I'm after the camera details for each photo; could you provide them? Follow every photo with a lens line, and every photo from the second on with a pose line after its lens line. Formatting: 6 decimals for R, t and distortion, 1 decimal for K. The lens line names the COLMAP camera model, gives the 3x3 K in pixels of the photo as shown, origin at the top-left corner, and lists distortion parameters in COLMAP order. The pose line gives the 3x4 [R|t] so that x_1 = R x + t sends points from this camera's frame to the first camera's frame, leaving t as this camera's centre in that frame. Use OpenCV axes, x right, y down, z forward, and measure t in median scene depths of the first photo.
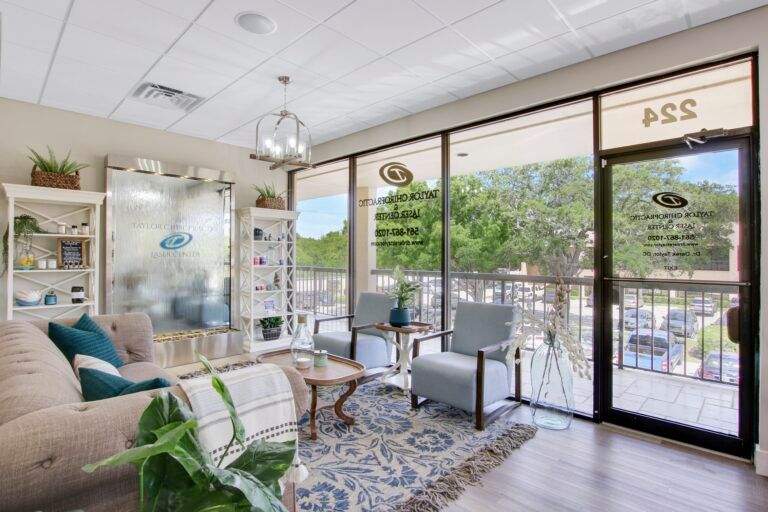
lens RADIAL K [[394.8, 0, 382.3], [0, 394.8, 253.8], [0, 0, 1]] dist [-0.026081, 0.004213]
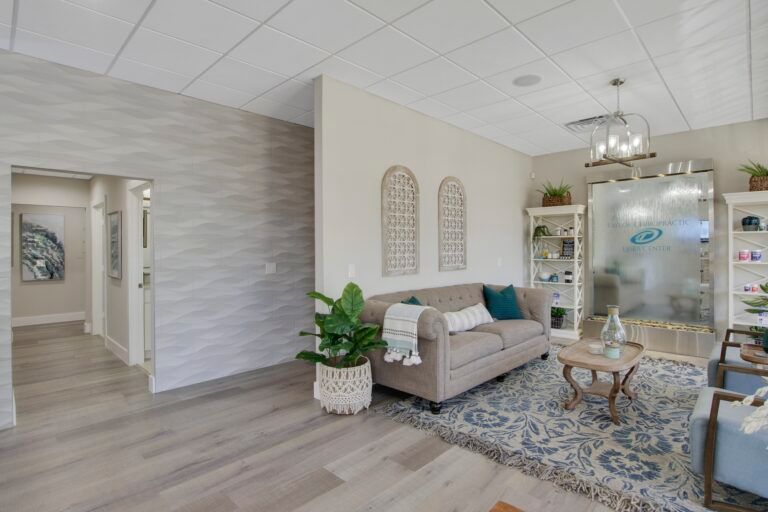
lens RADIAL K [[394.8, 0, 385.3], [0, 394.8, 250.4], [0, 0, 1]] dist [-0.026081, 0.004213]
pose [[-0.015538, 0.000009, -0.999879, 0.786822], [0.008424, 0.999965, -0.000122, 0.000159], [0.999844, -0.008425, -0.015537, 0.388263]]
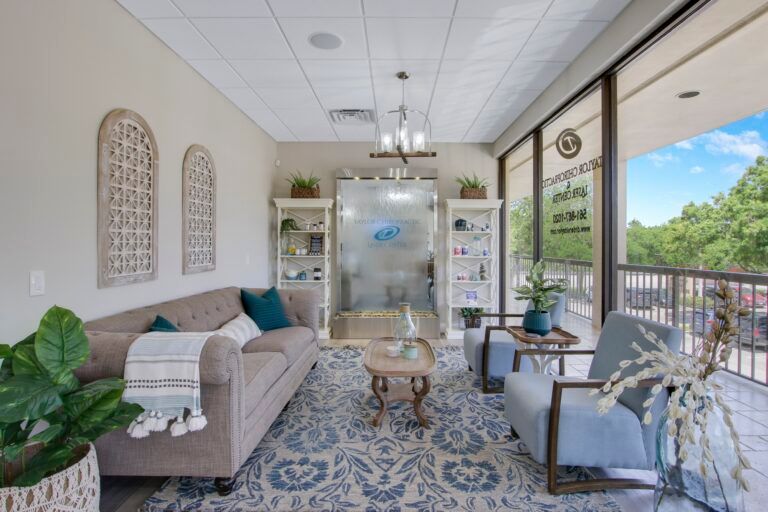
lens RADIAL K [[394.8, 0, 395.3], [0, 394.8, 246.1], [0, 0, 1]] dist [-0.026081, 0.004213]
pose [[0.690128, 0.001517, -0.723685, 0.478488], [0.001884, 0.999991, 0.003893, 0.001182], [0.723684, -0.004050, 0.690119, 0.266918]]
